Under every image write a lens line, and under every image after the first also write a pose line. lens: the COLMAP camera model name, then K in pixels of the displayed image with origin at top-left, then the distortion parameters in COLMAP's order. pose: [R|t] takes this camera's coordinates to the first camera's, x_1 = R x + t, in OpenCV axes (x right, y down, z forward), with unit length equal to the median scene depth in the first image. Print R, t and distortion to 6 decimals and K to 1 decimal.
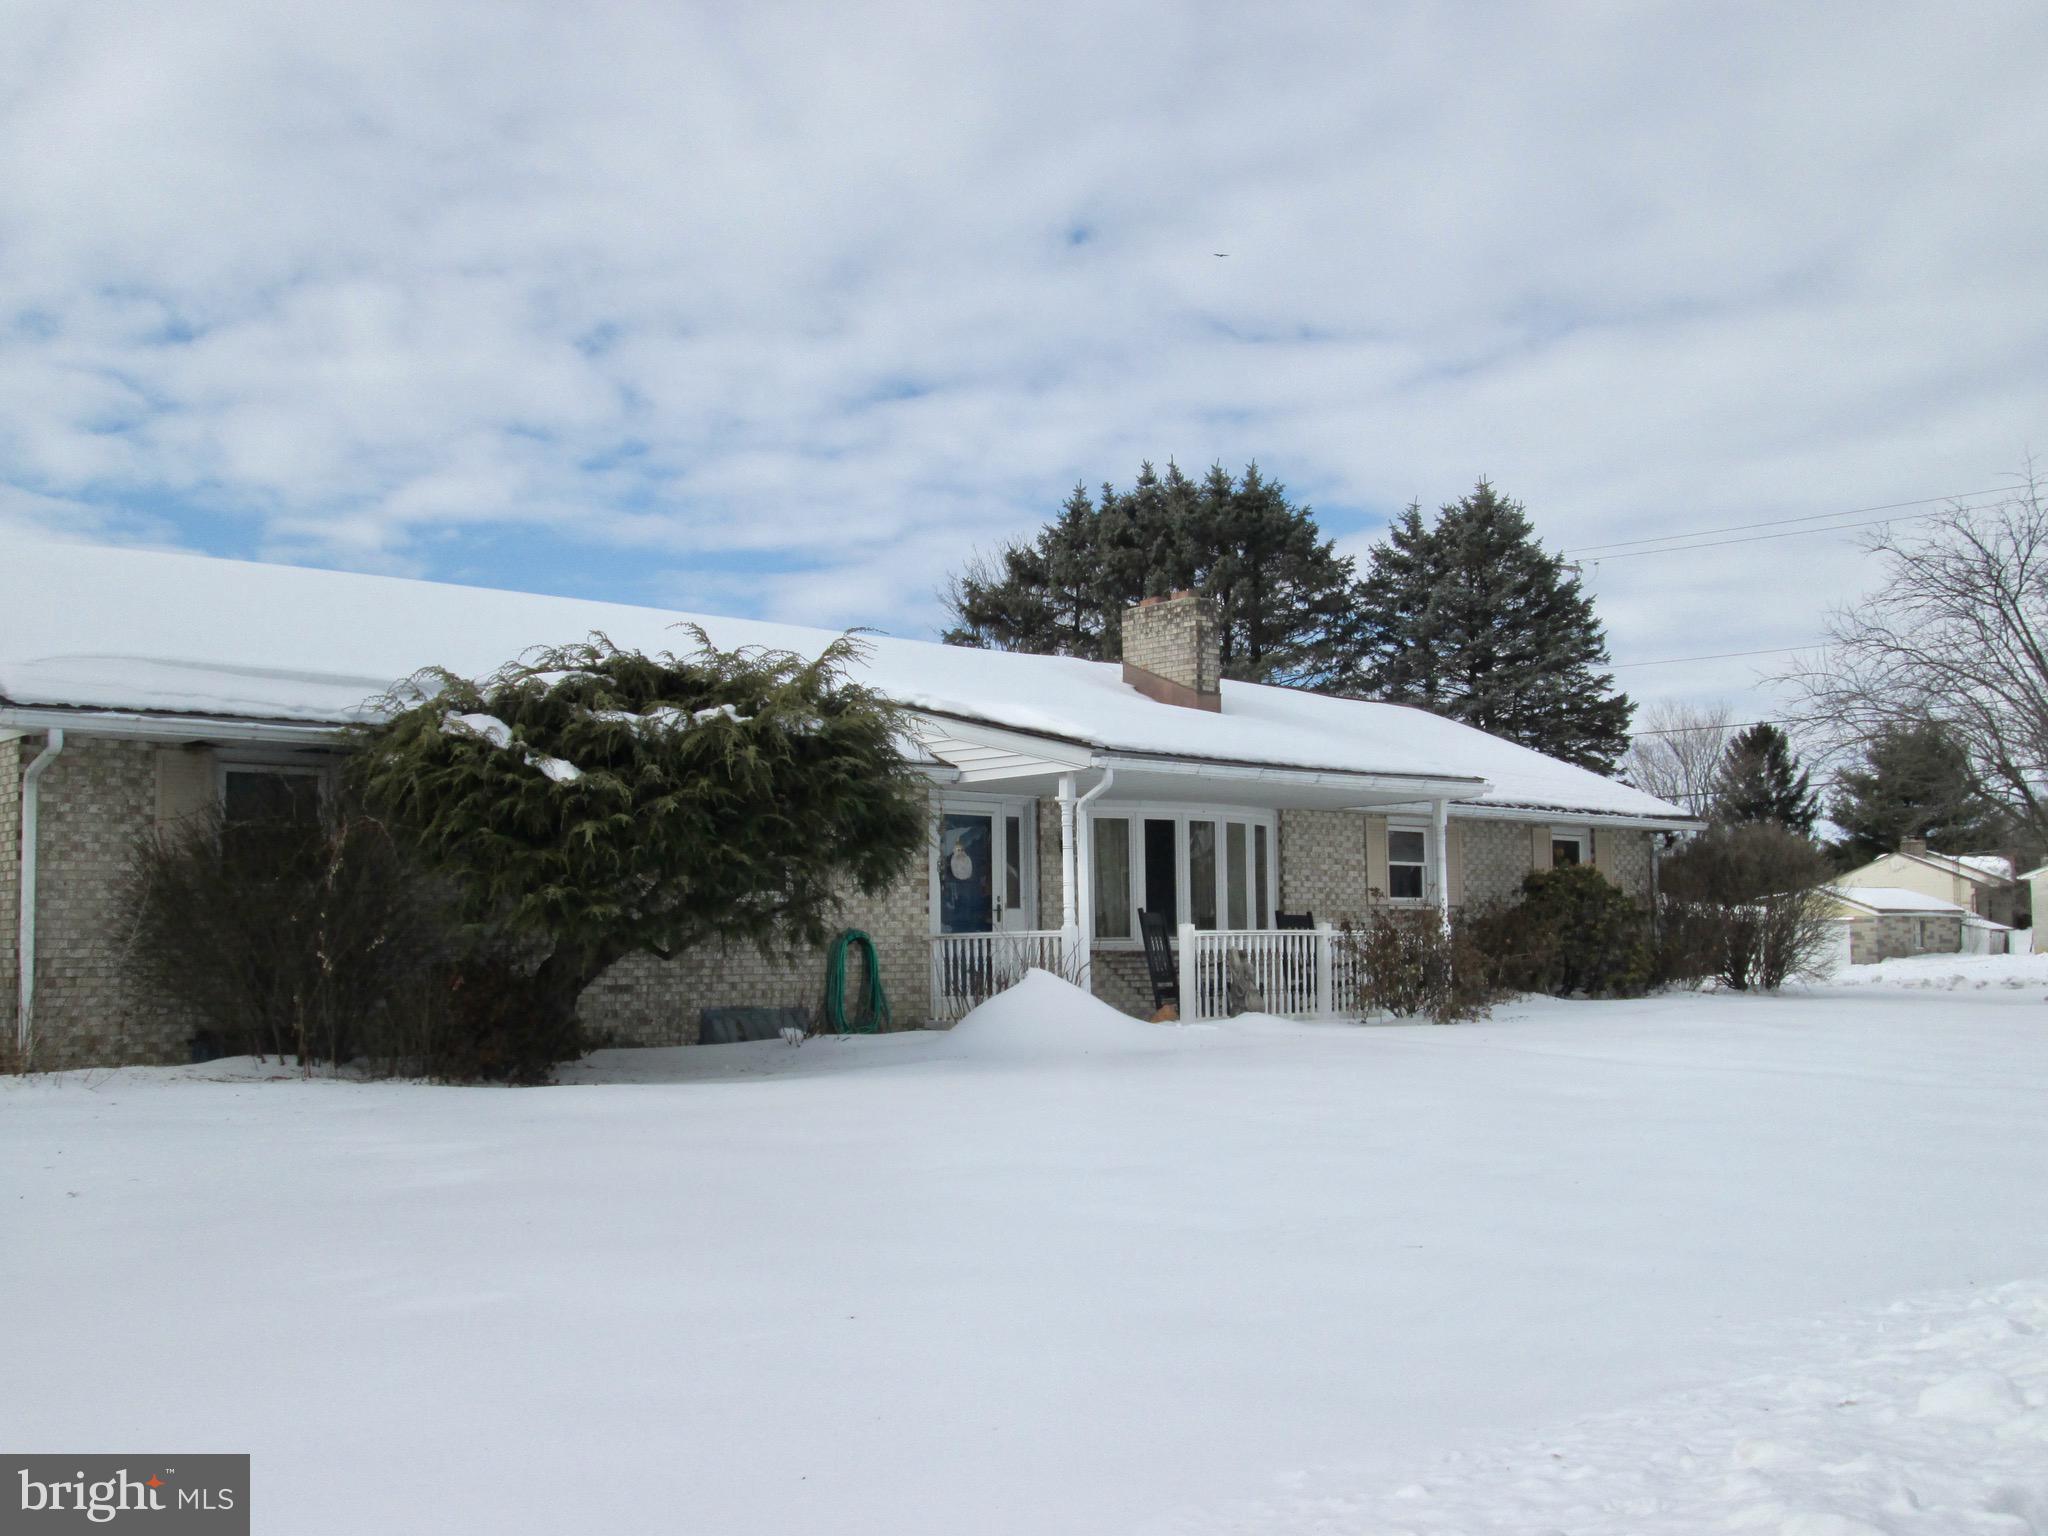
lens RADIAL K [[2134.5, 0, 971.1], [0, 2134.5, 775.5], [0, 0, 1]] dist [-0.062138, 0.000000]
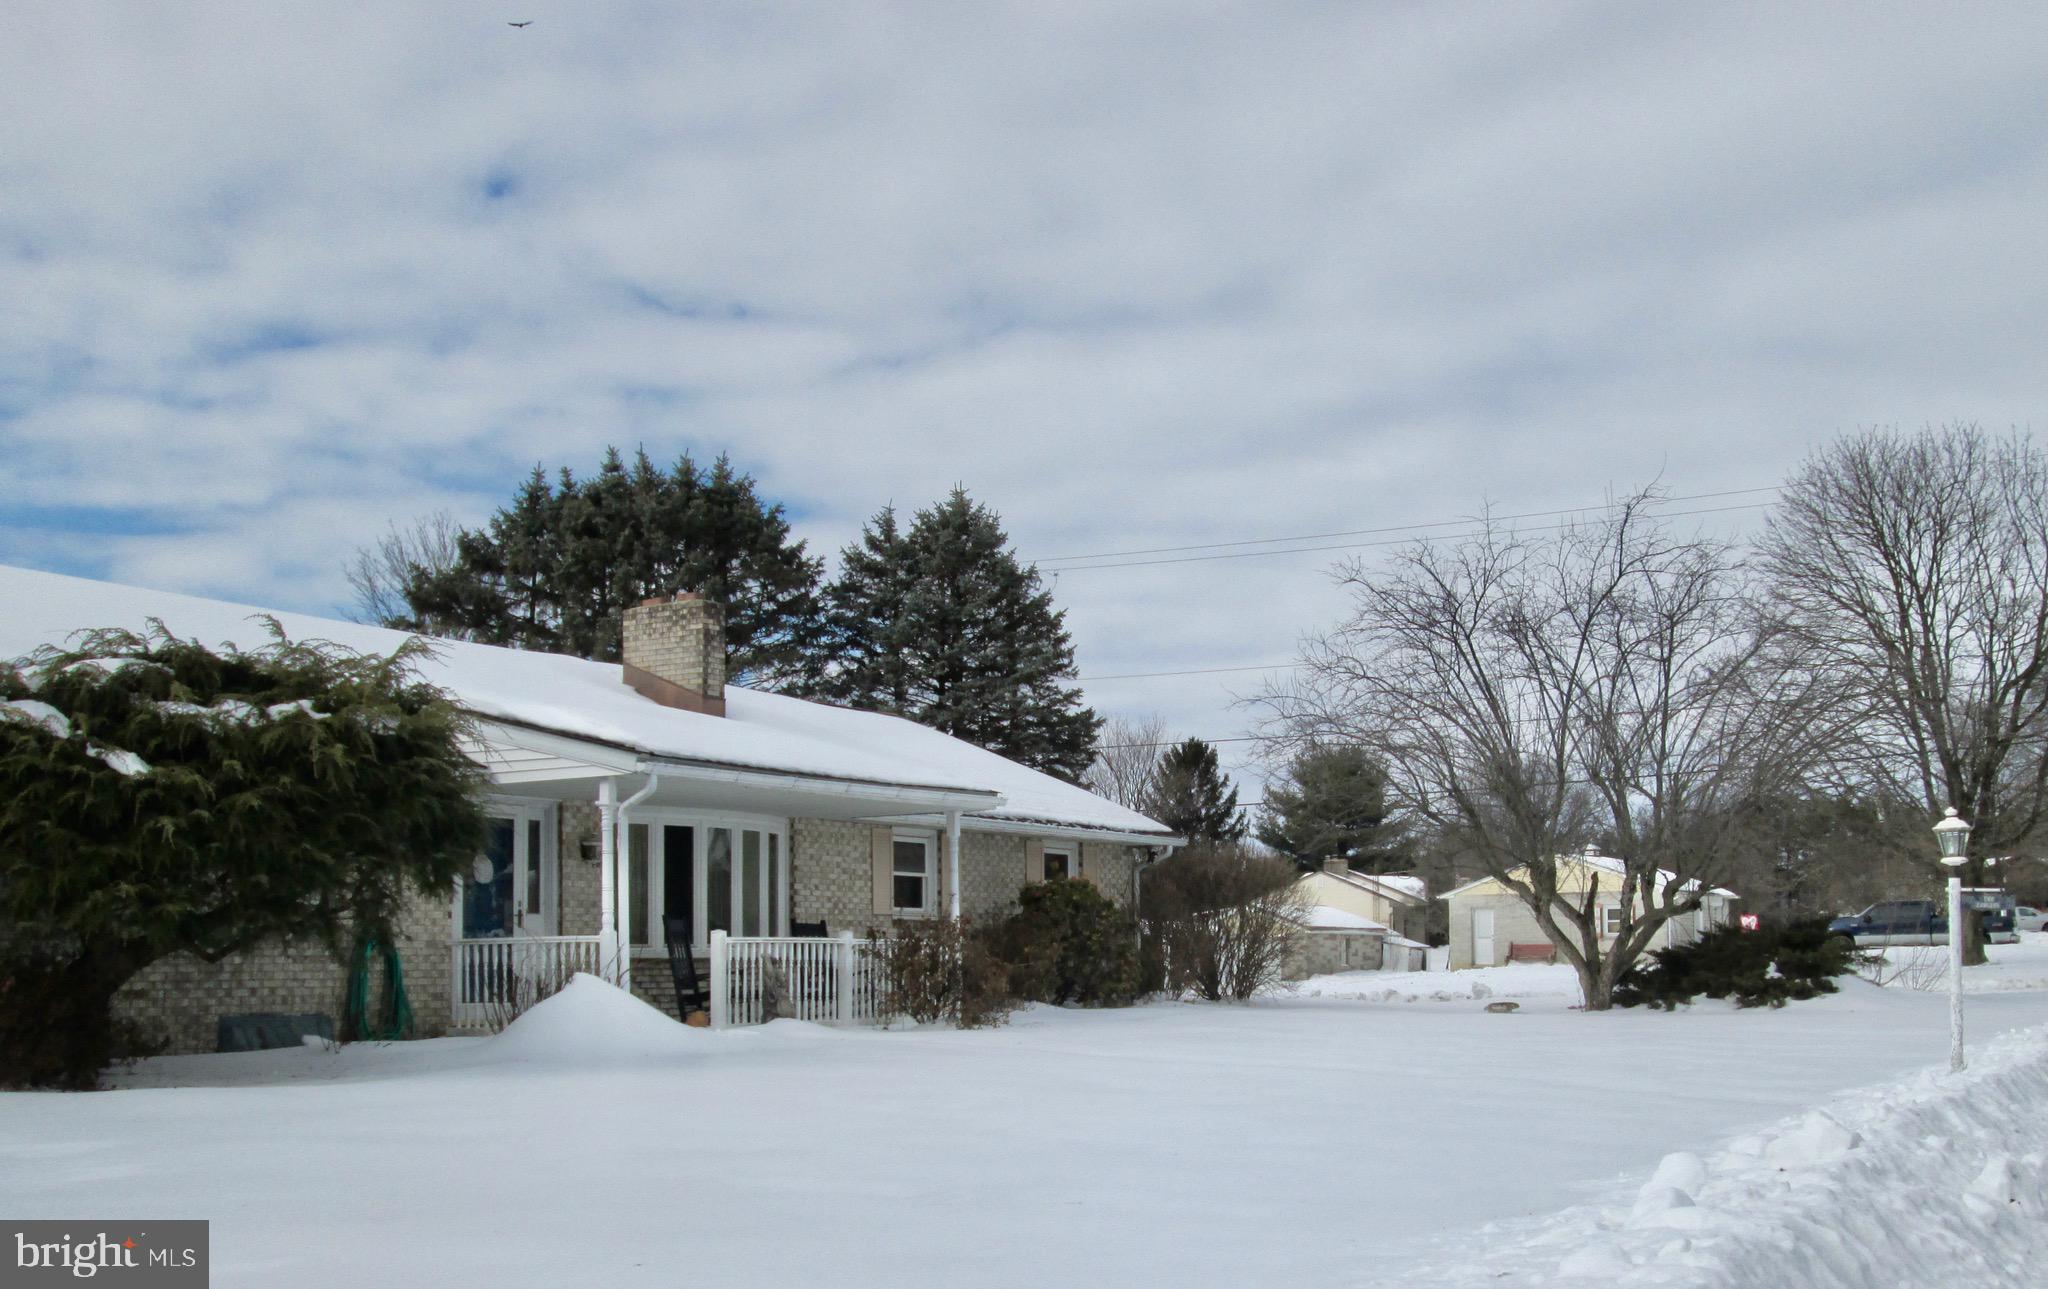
lens RADIAL K [[2297.9, 0, 1043.7], [0, 2297.9, 756.1], [0, 0, 1]] dist [-0.090063, 0.000000]
pose [[0.955534, 0.026580, 0.293681, -0.051630], [-0.023497, 0.999626, -0.014019, -0.000452], [-0.293943, 0.006495, 0.955801, -0.052092]]
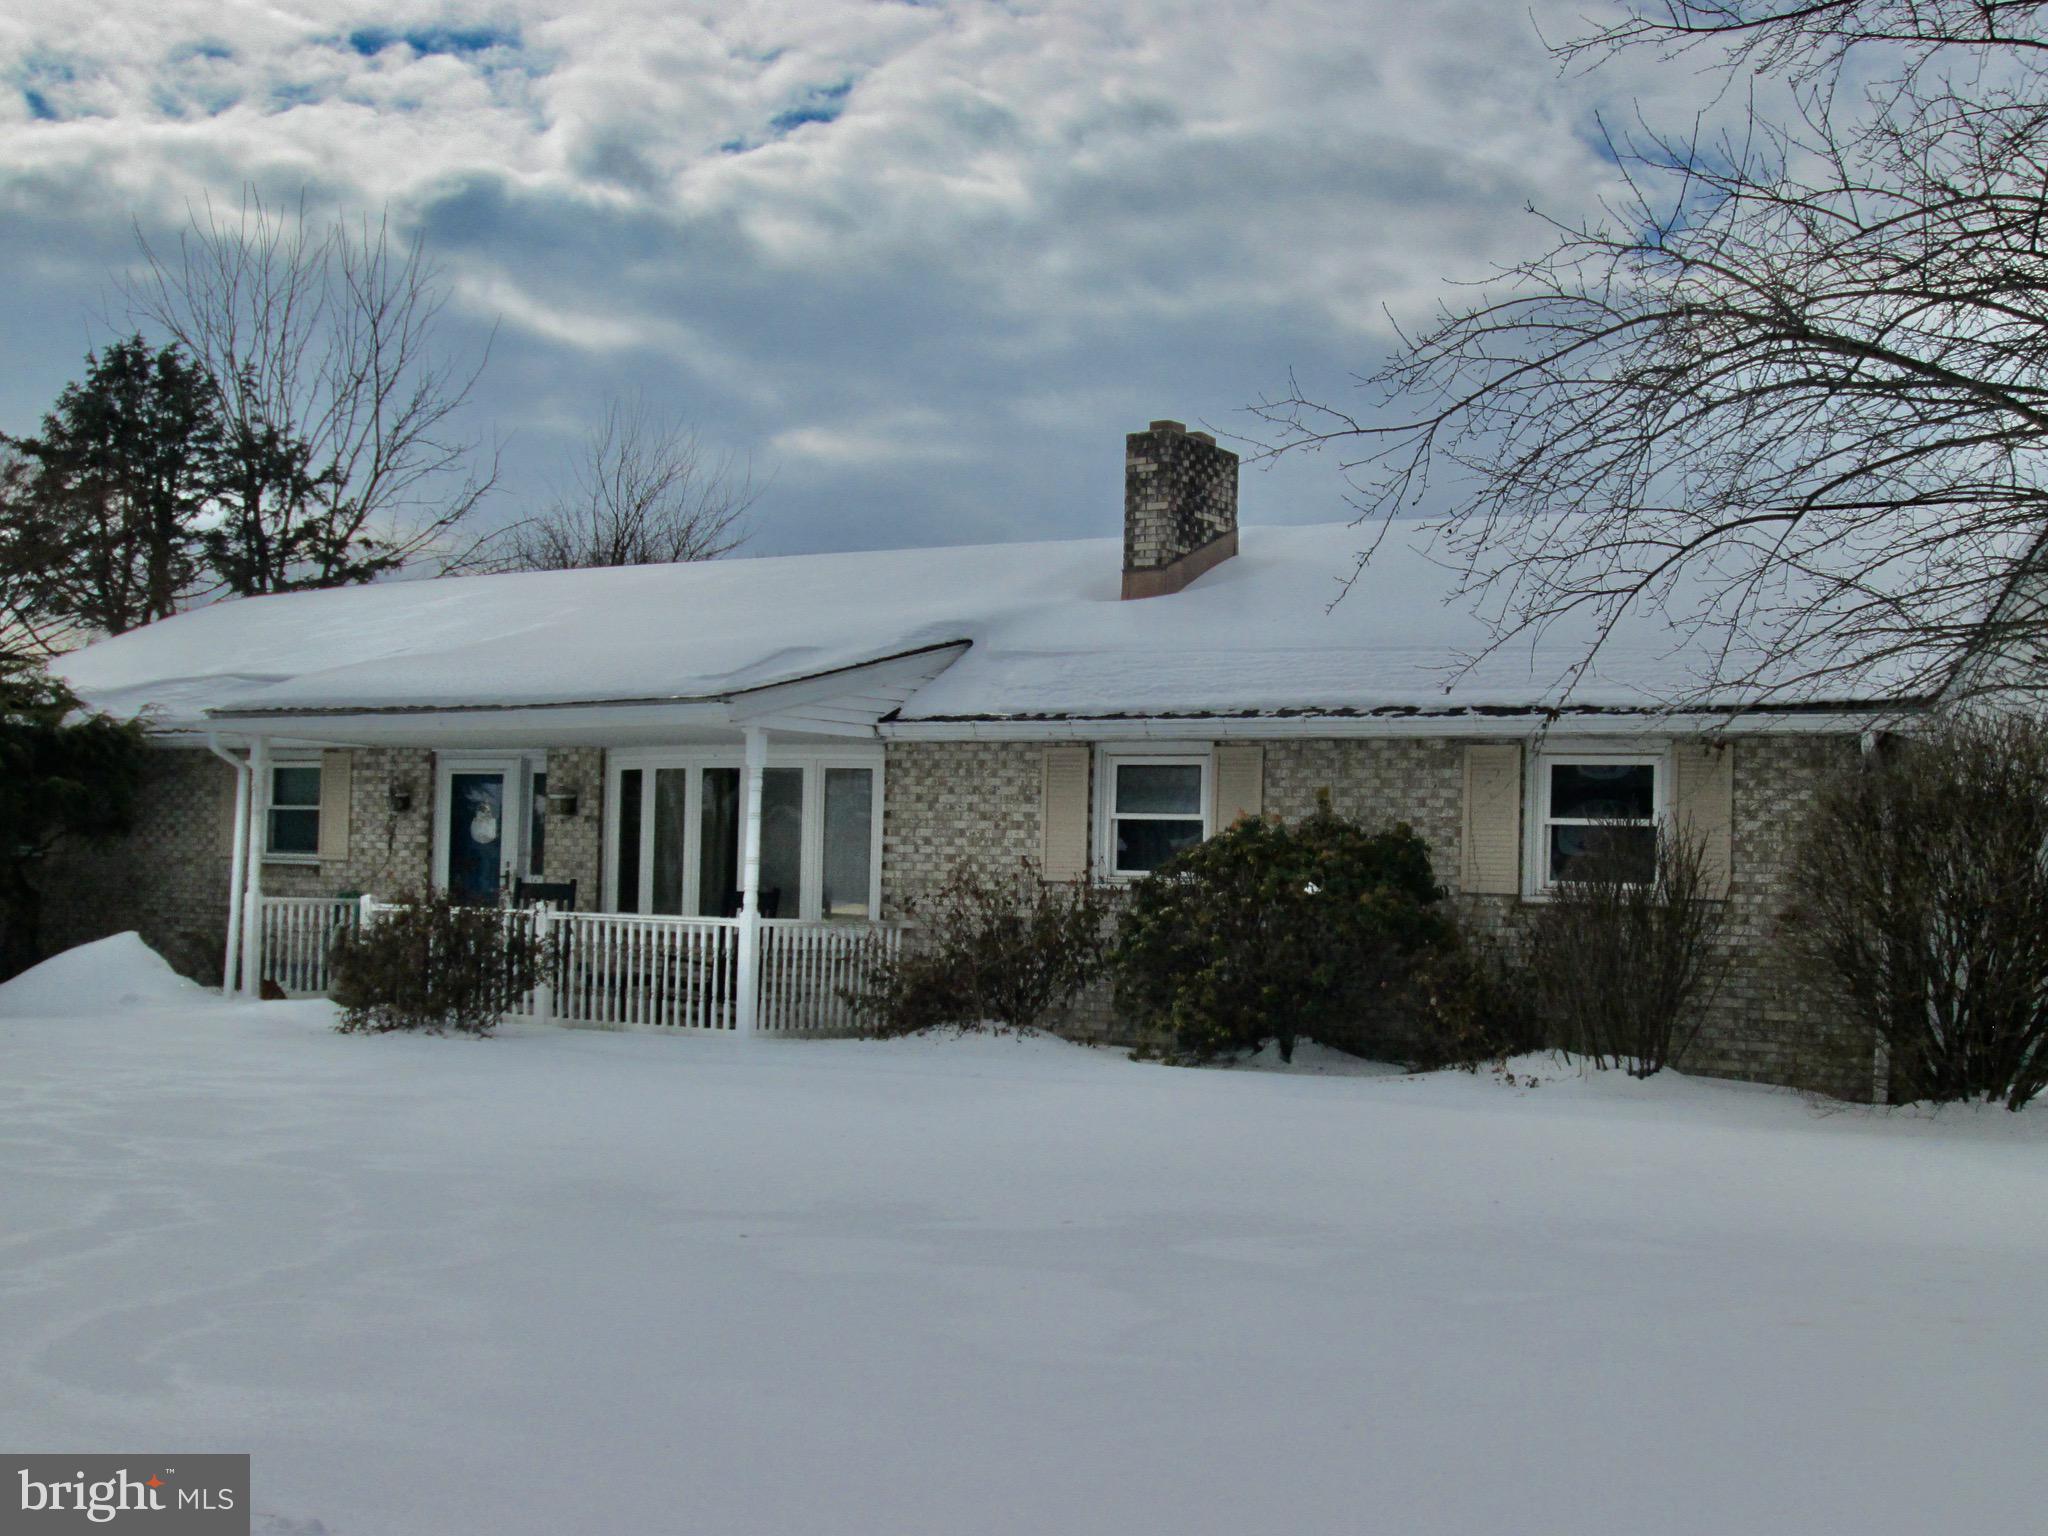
lens RADIAL K [[2623.4, 0, 1021.1], [0, 2623.4, 762.0], [0, 0, 1]] dist [-0.136908, 0.000000]
pose [[0.226645, -0.031181, -0.973478, 0.890752], [0.049489, 0.998565, -0.020462, 0.037101], [0.972719, -0.043539, 0.227863, 0.747155]]
